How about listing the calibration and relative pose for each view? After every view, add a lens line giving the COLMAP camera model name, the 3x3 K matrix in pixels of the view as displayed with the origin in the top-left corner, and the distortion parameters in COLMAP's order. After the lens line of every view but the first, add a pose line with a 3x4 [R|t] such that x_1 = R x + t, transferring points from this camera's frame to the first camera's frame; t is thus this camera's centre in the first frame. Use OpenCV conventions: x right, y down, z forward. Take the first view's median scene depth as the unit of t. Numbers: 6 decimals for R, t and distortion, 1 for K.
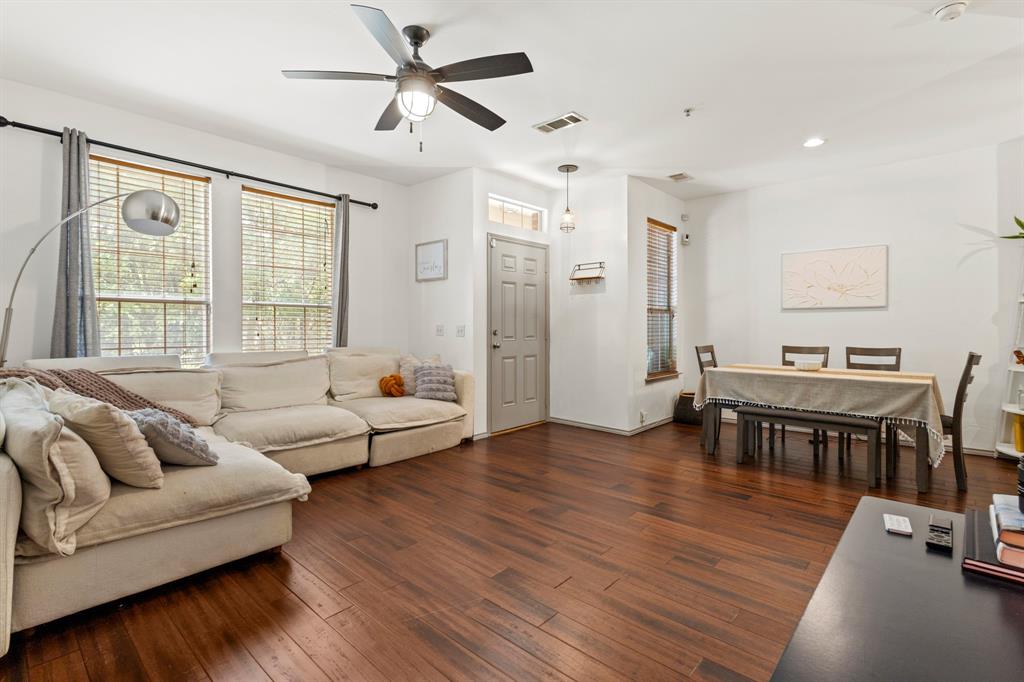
lens RADIAL K [[474.6, 0, 515.0], [0, 474.6, 325.0], [0, 0, 1]] dist [-0.000508, -0.000264]
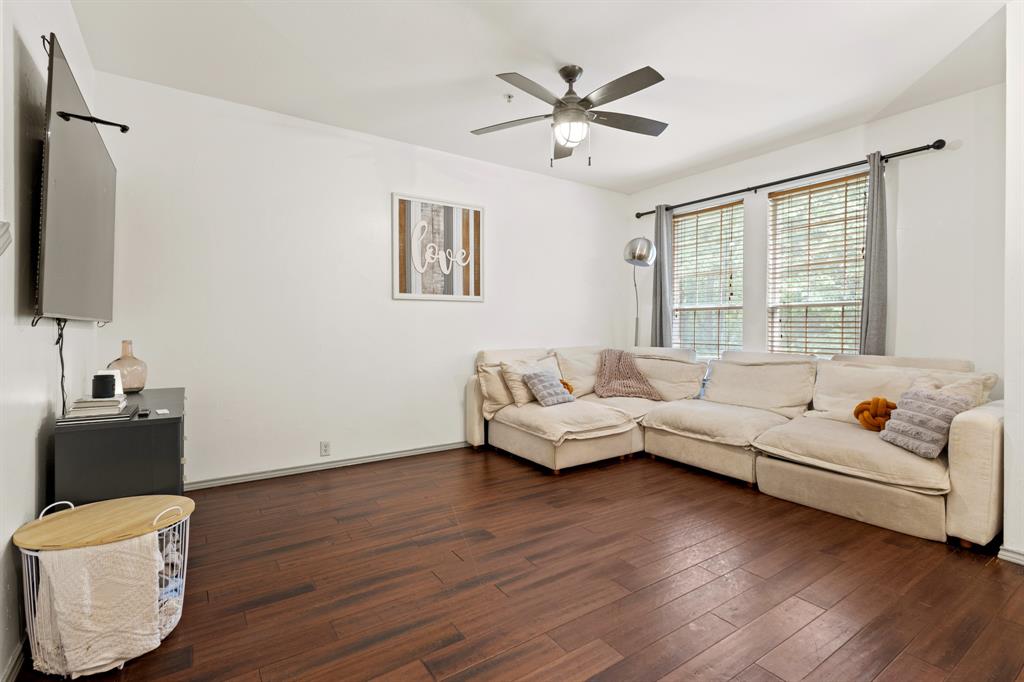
lens RADIAL K [[475.0, 0, 515.3], [0, 475.0, 330.8], [0, 0, 1]] dist [0.000510, 0.000009]
pose [[-0.237654, 0.004828, -0.971338, 0.735102], [0.000006, 0.999988, 0.004969, 0.005112], [0.971350, 0.001175, -0.237651, 0.892178]]
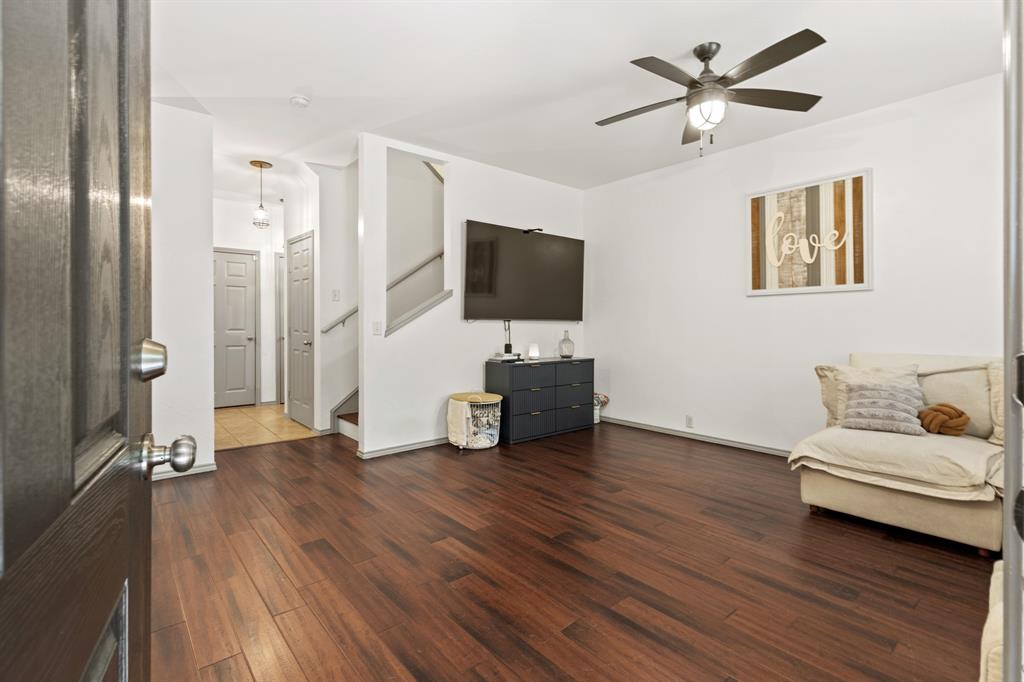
lens RADIAL K [[474.6, 0, 515.0], [0, 474.6, 325.0], [0, 0, 1]] dist [-0.000508, -0.000264]
pose [[-0.991617, -0.002831, 0.129182, 0.063338], [-0.002742, 0.999996, 0.000864, 0.007398], [-0.129184, 0.000502, -0.991621, 1.651506]]
